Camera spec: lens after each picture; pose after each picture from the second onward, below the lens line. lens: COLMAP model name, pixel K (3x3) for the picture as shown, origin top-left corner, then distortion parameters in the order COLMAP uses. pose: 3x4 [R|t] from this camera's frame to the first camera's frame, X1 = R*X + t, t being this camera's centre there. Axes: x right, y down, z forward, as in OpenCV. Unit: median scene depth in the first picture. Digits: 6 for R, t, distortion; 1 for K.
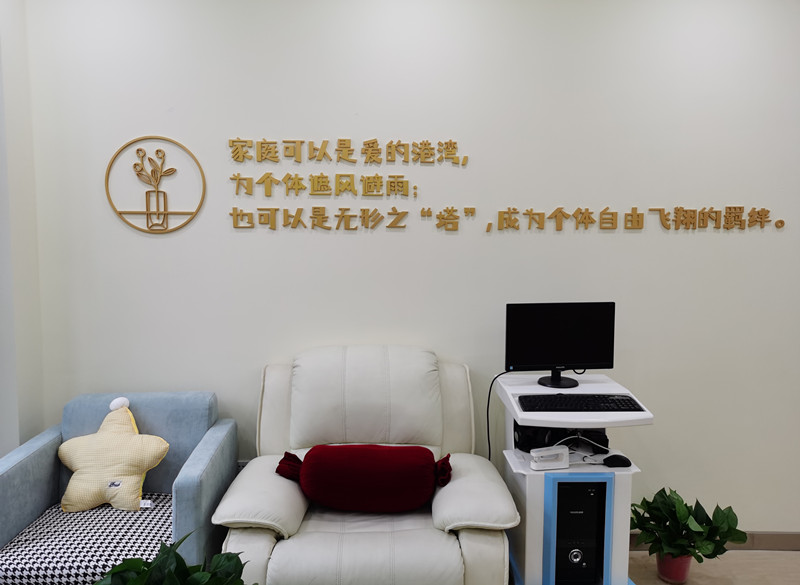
lens RADIAL K [[594.2, 0, 397.5], [0, 594.2, 292.9], [0, 0, 1]] dist [0.046145, -0.008803]
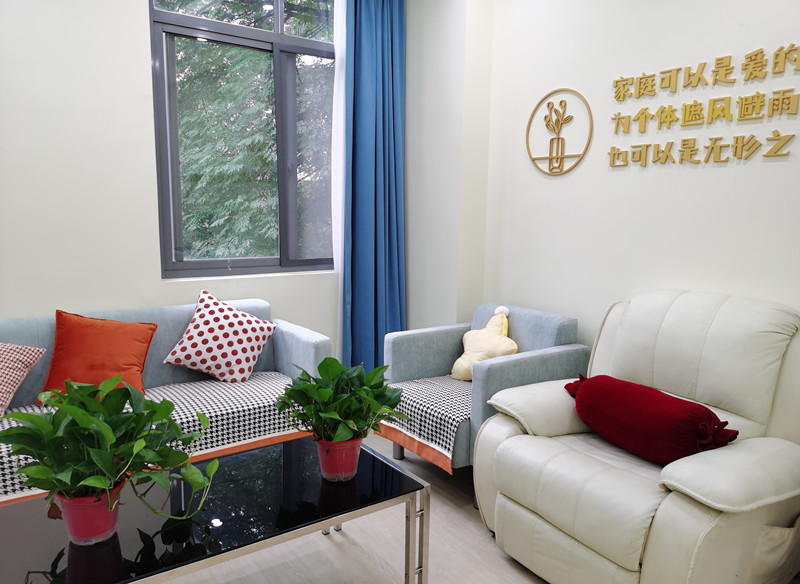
lens RADIAL K [[594.2, 0, 397.8], [0, 594.2, 291.6], [0, 0, 1]] dist [0.046145, -0.008803]
pose [[0.550957, 0.129229, -0.824467, 0.416728], [-0.084418, 0.991500, 0.098997, 0.035293], [0.830253, 0.015056, 0.557184, 0.111759]]
